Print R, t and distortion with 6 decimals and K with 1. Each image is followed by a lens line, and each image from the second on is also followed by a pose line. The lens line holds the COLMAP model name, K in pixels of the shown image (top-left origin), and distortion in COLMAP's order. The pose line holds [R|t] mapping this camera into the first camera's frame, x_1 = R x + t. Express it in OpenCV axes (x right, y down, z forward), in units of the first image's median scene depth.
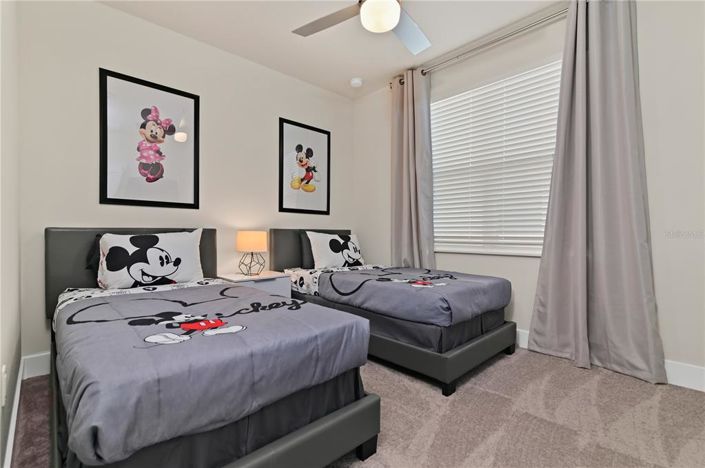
lens RADIAL K [[324.5, 0, 355.5], [0, 324.5, 232.7], [0, 0, 1]] dist [-0.000051, -0.000252]
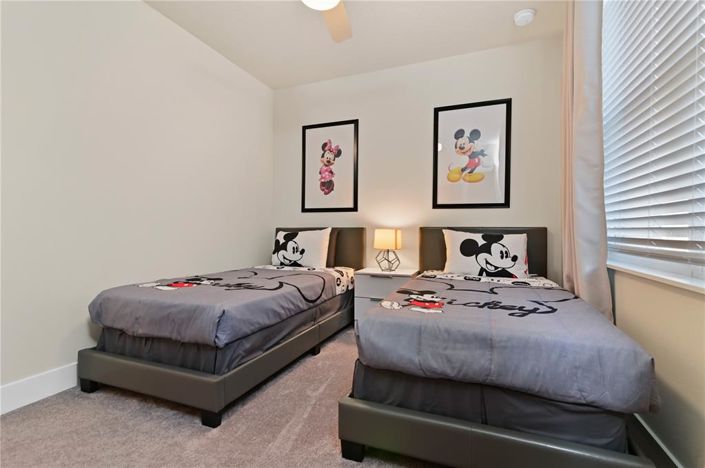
lens RADIAL K [[324.5, 0, 355.6], [0, 324.5, 232.5], [0, 0, 1]] dist [-0.000051, -0.000252]
pose [[0.424685, 0.010133, -0.905285, 0.549208], [0.003715, 0.999909, 0.012935, -0.007255], [0.905334, -0.008856, 0.424609, 0.406648]]
